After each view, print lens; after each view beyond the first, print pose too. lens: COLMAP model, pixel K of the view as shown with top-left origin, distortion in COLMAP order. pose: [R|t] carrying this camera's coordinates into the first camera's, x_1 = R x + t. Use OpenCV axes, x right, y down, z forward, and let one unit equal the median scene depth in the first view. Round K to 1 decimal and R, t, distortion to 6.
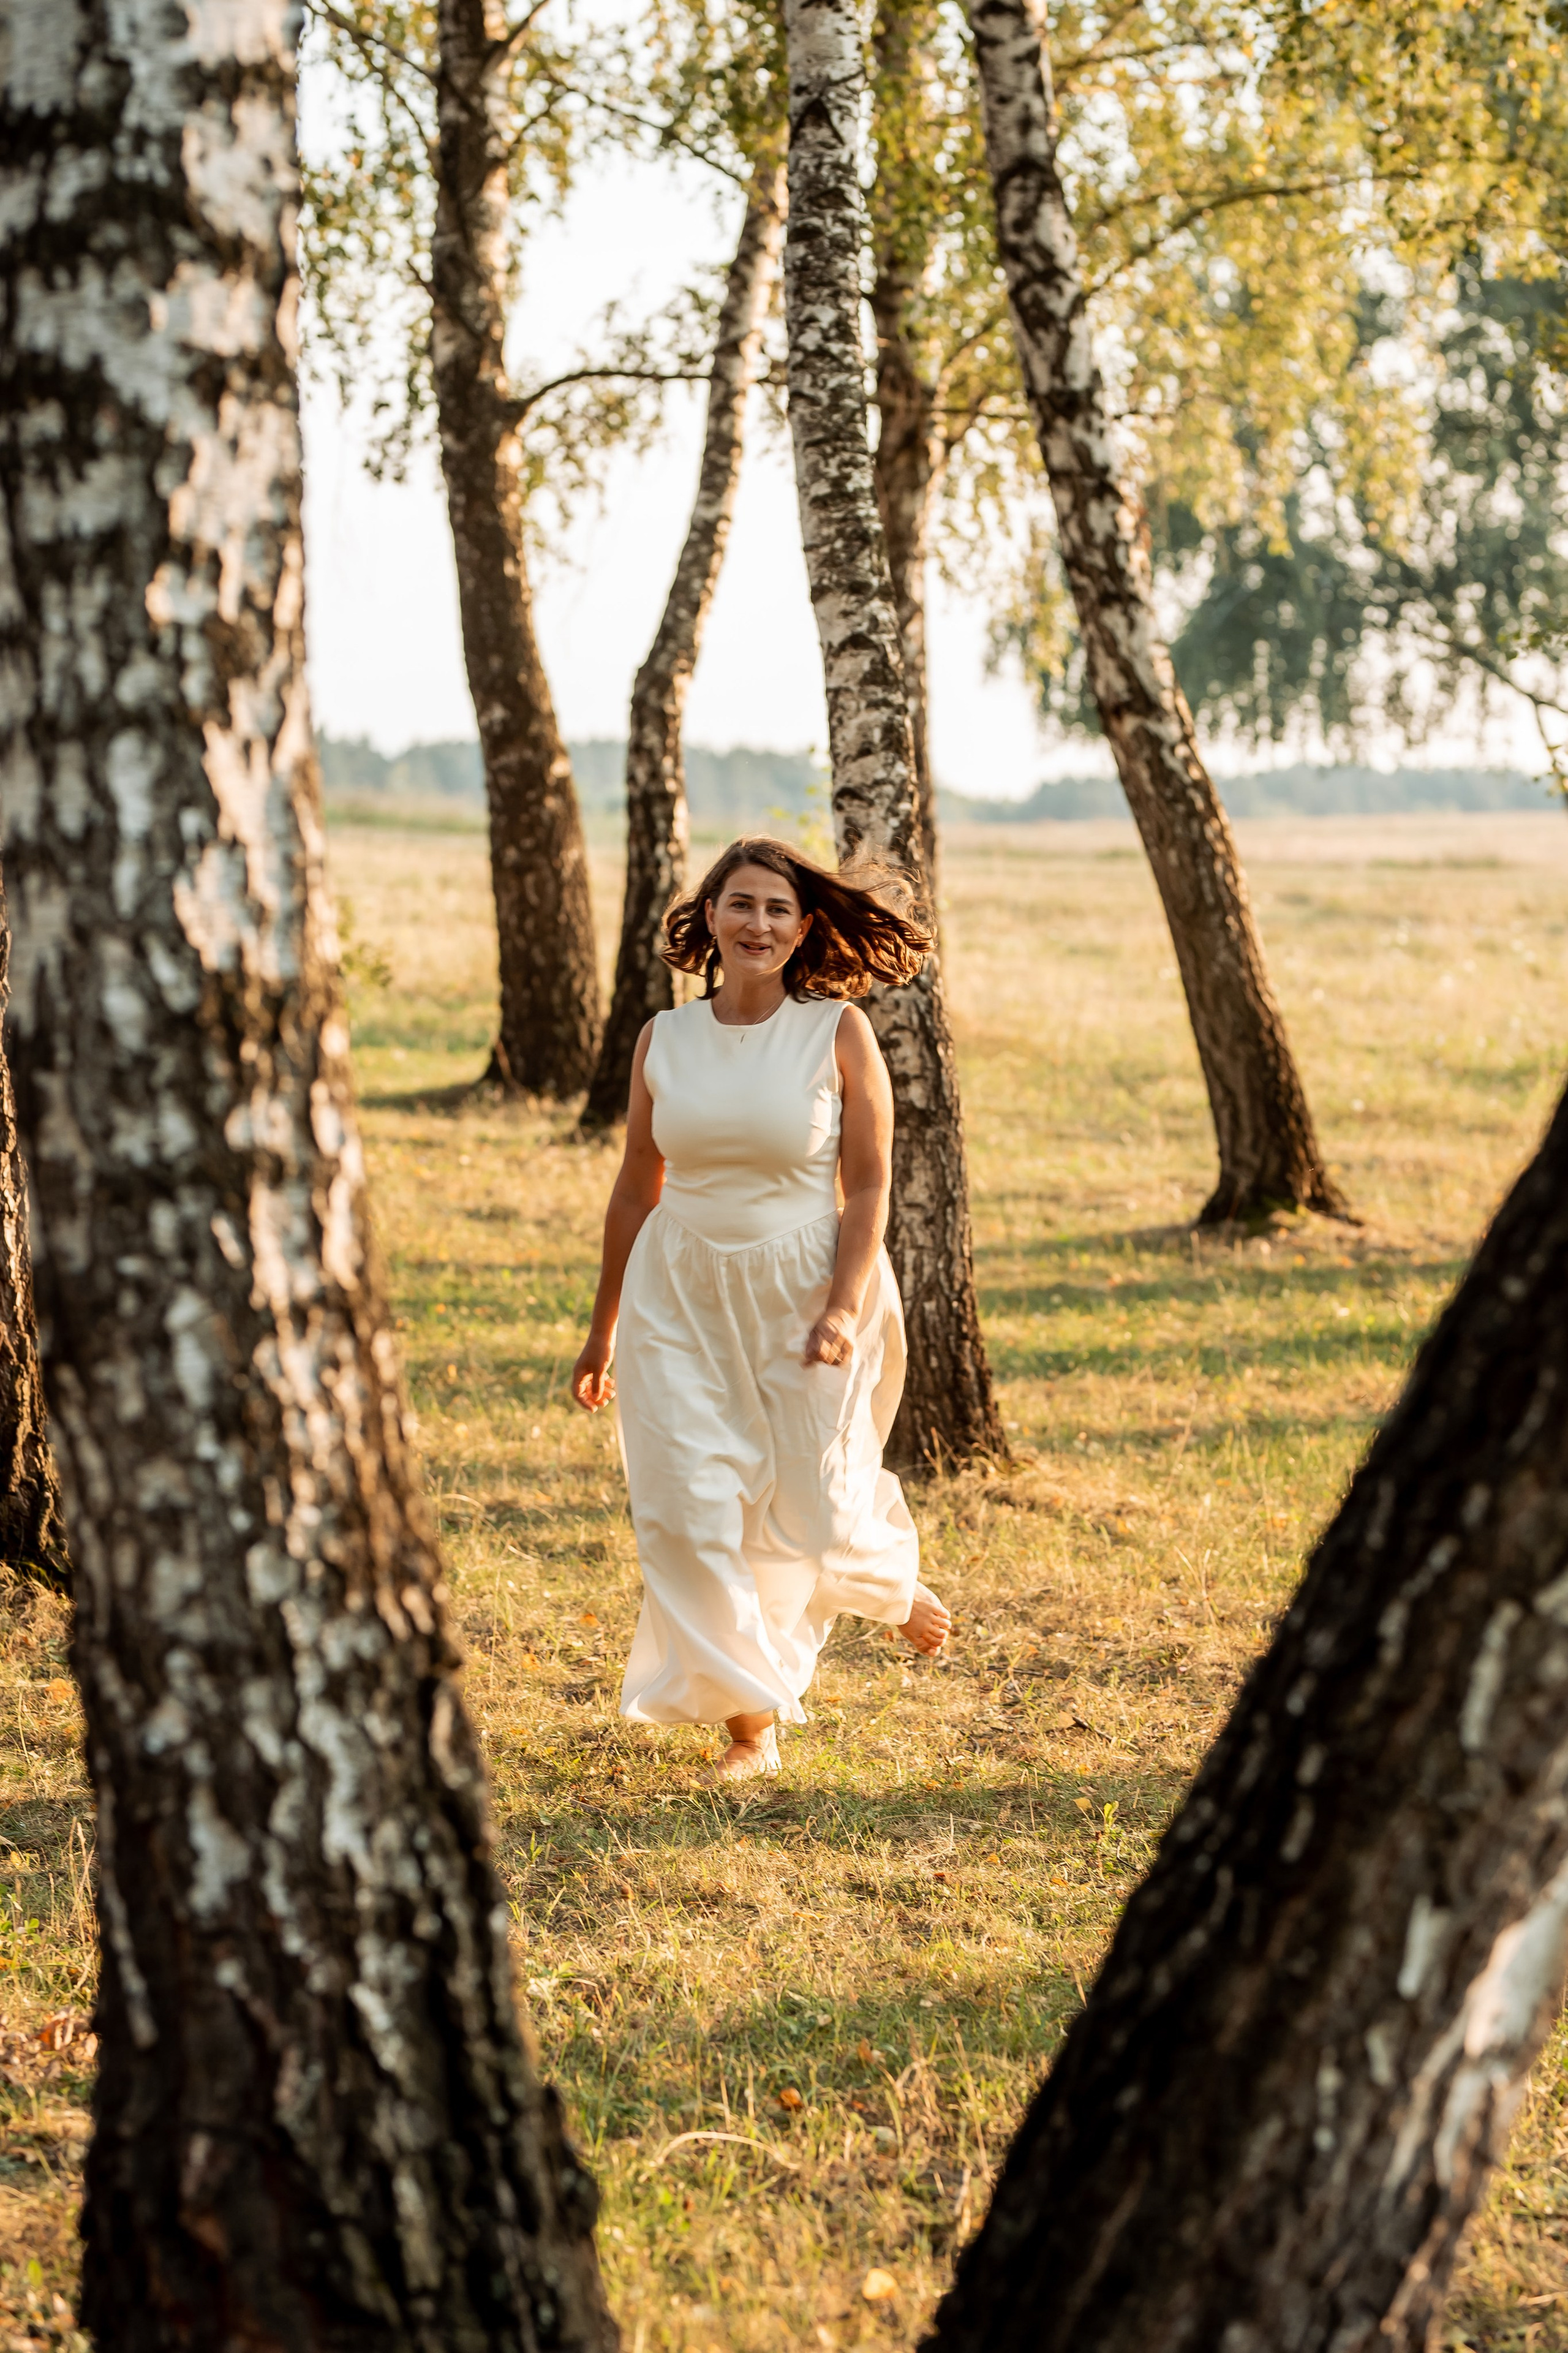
lens RADIAL K [[5846.7, 0, 782.3], [0, 5846.7, 1106.7], [0, 0, 1]] dist [0.012138, -0.102030]
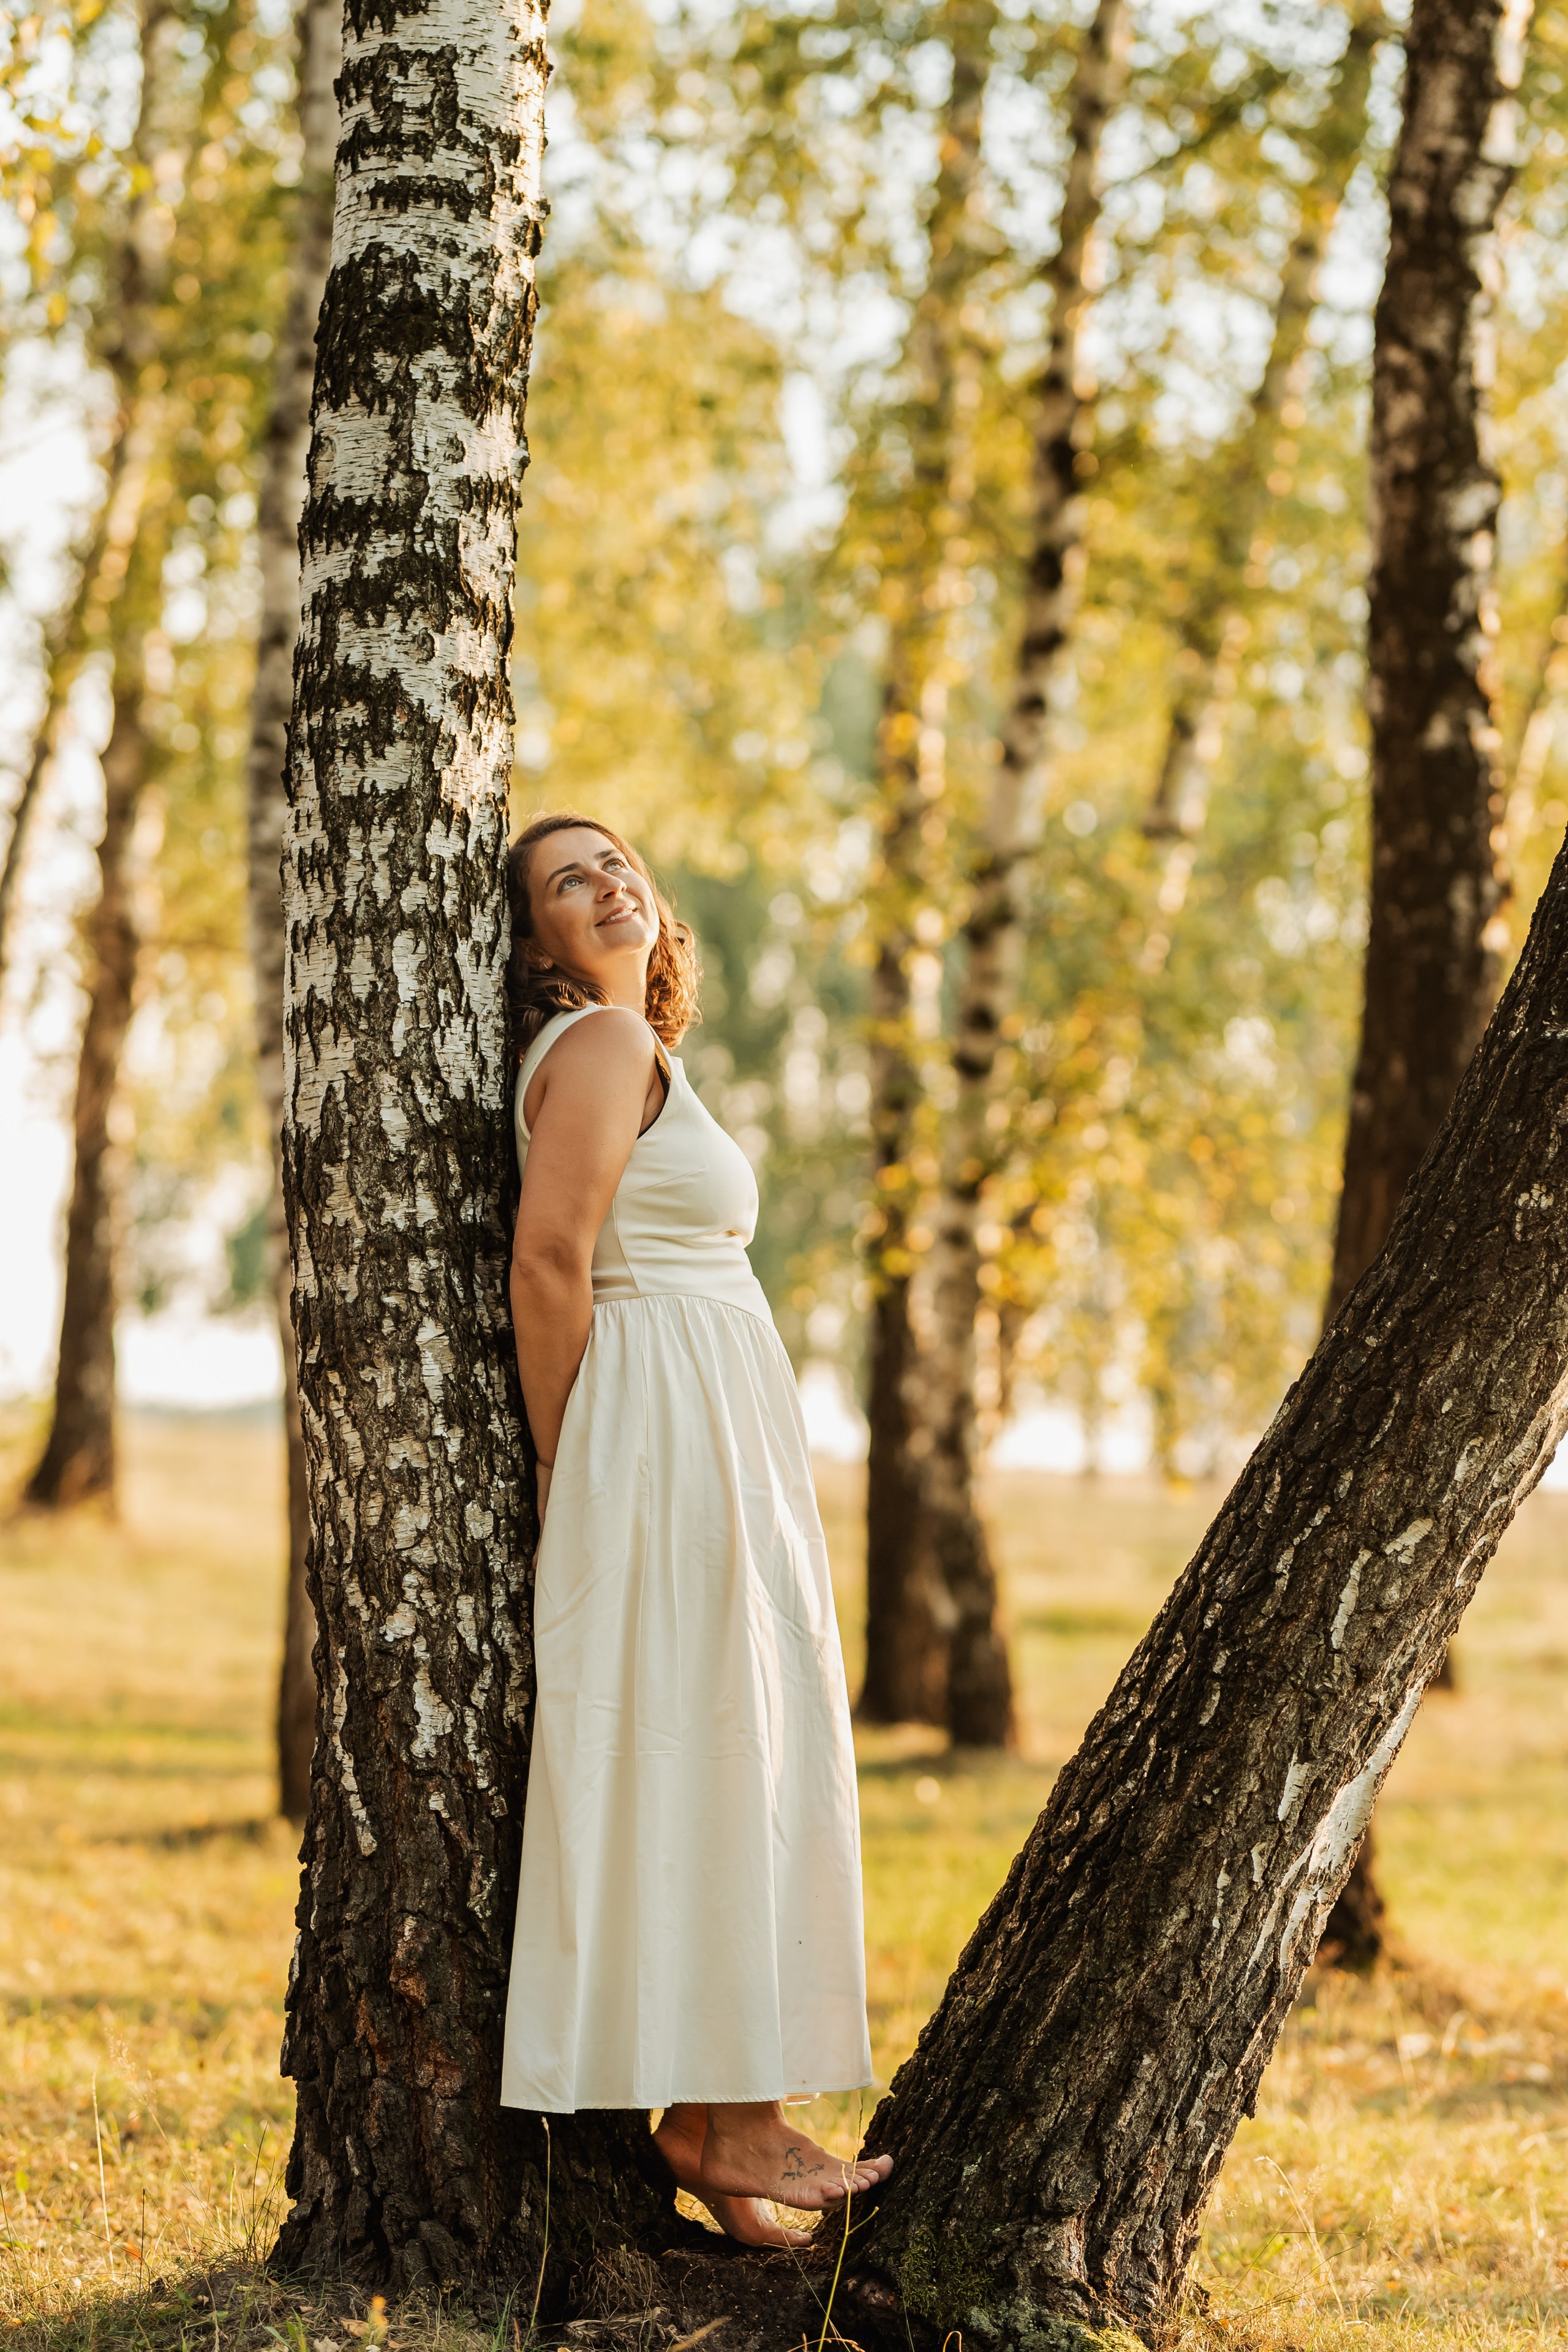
lens RADIAL K [[5918.3, 0, 752.1], [0, 5918.3, 1029.6], [0, 0, 1]] dist [0.034729, 0.195449]
pose [[0.983067, 0.066088, 0.170913, -0.274992], [-0.044056, 0.990583, -0.129632, 0.144684], [-0.177870, 0.119908, 0.976721, -0.431679]]
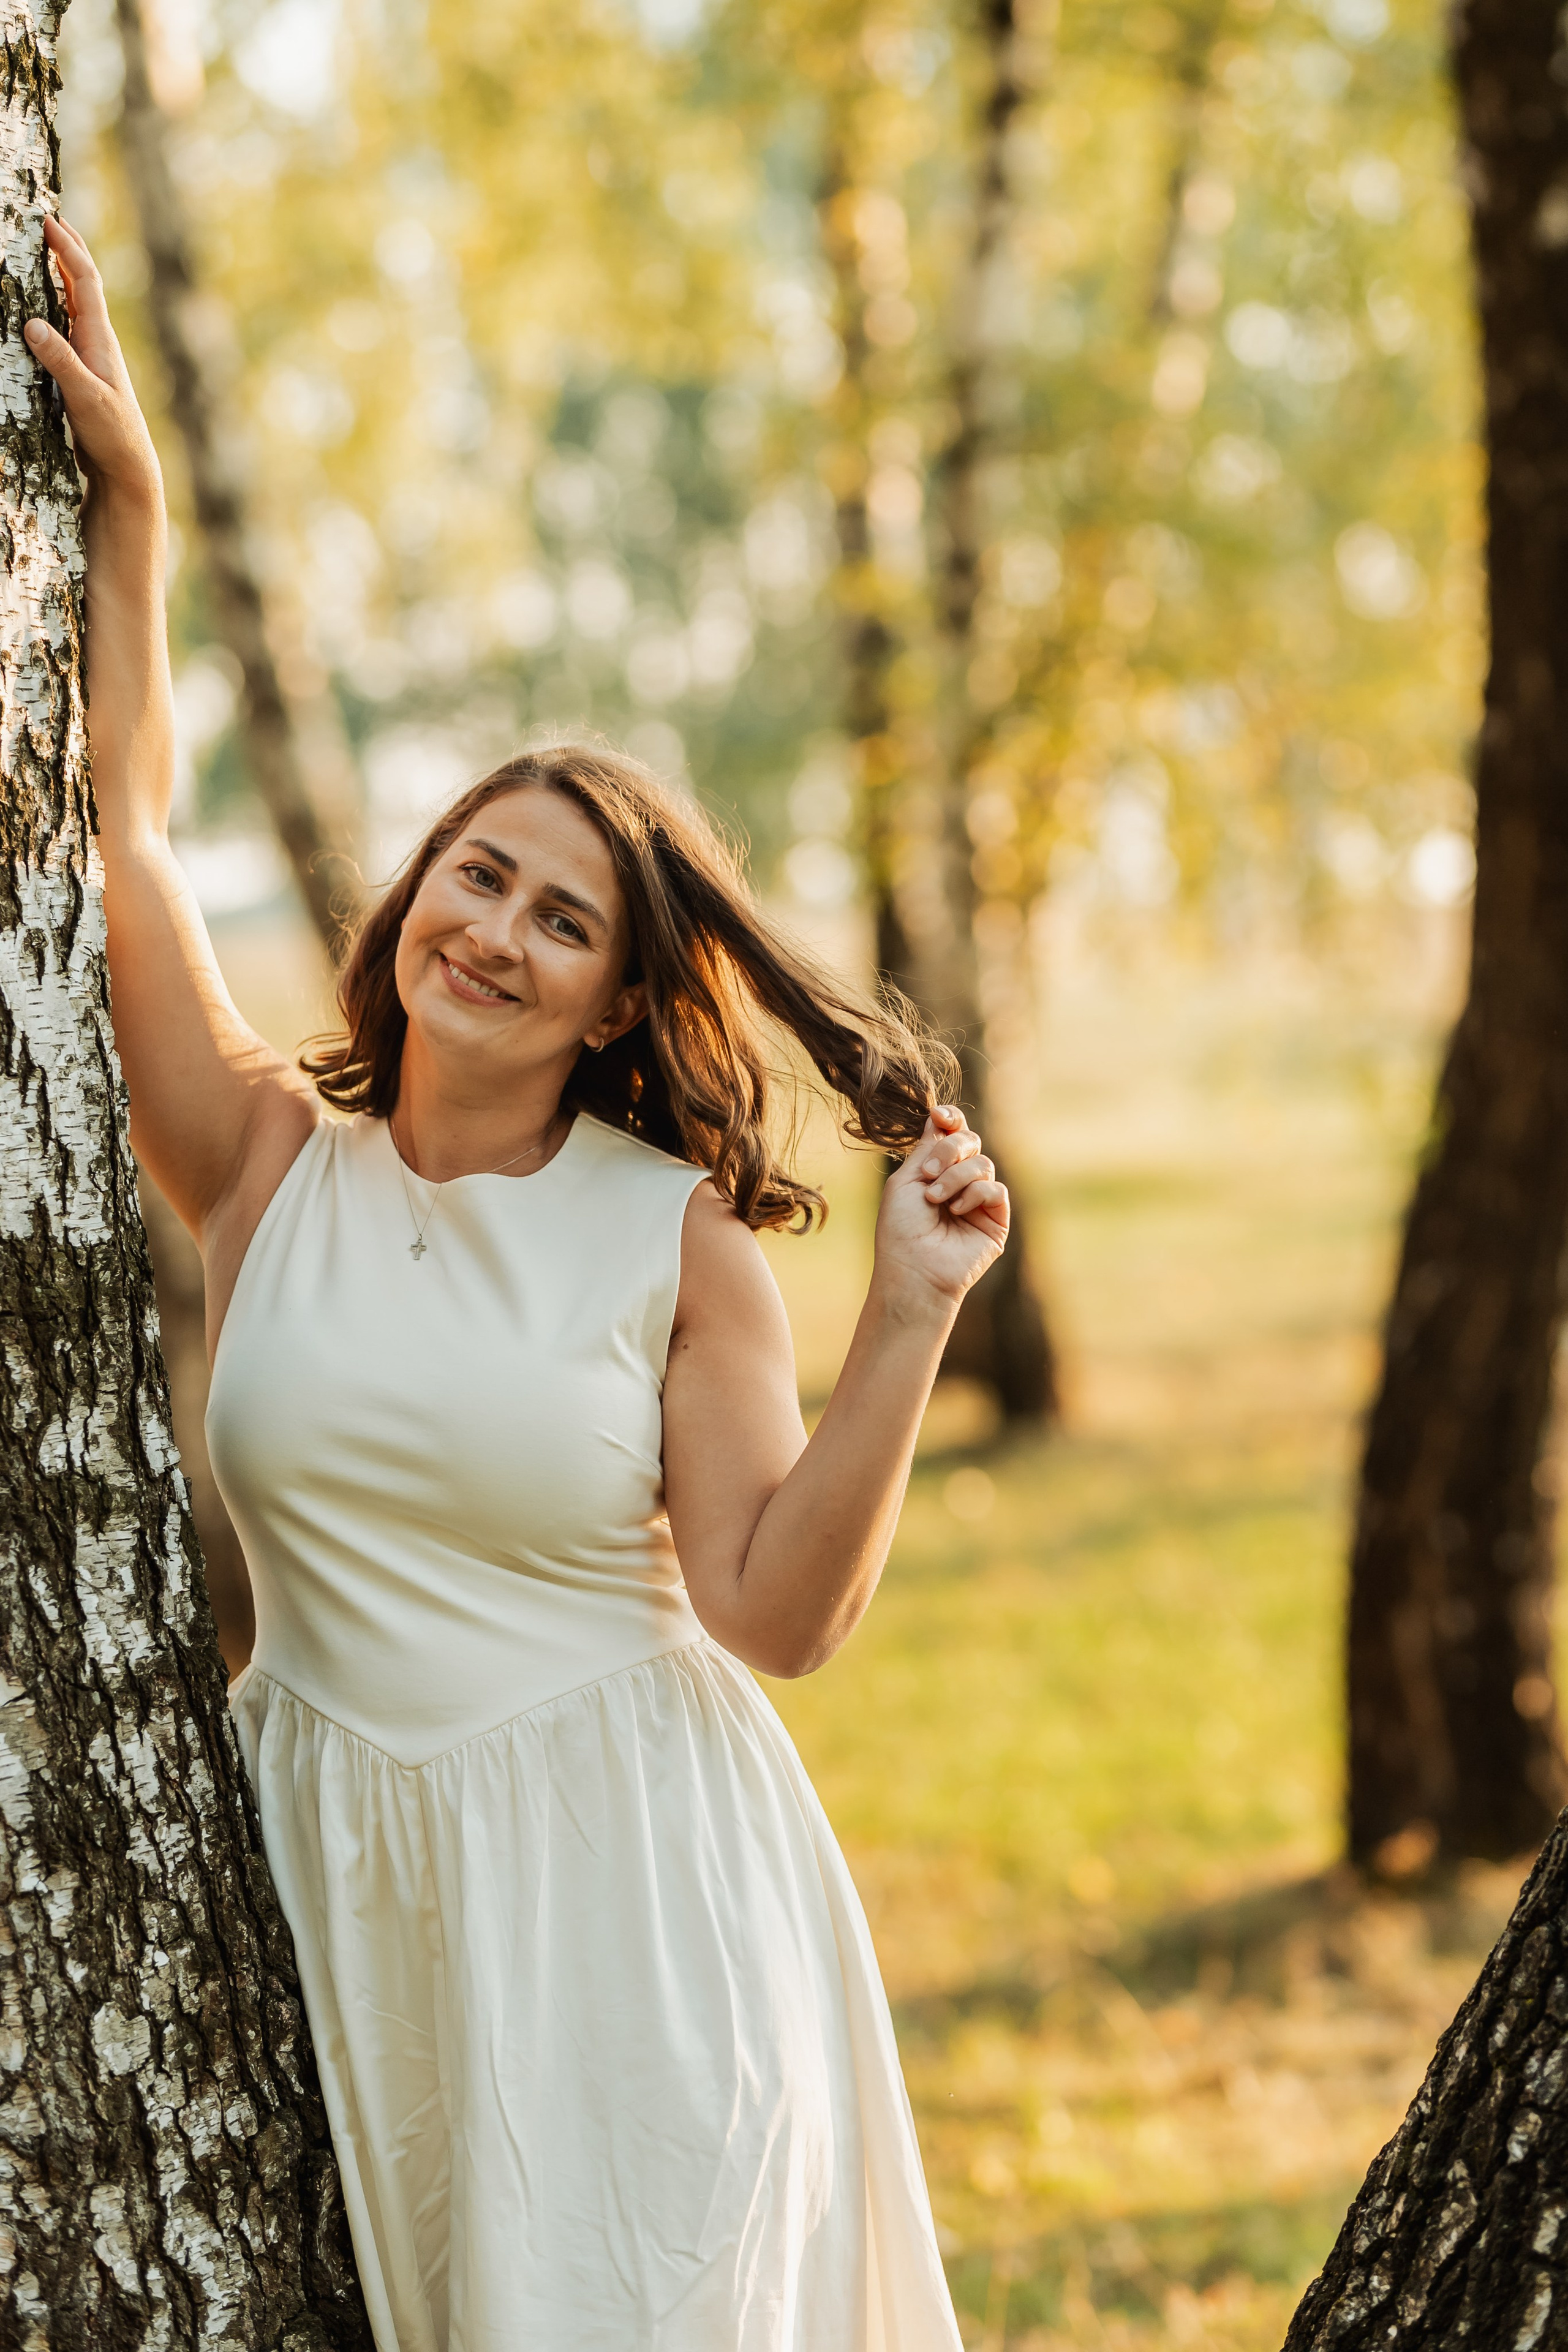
lens RADIAL K [[5812.8, 0, 785.6], [0, 5812.8, 1057.4], [0, 0, 1]] dist [-0.012241, 0.319102]
pose [[0.983637, -0.029803, 0.177681, -0.131738], [0.035102, 0.999025, -0.026757, -0.023516], [-0.176711, 0.032557, 0.983724, 0.243980]]
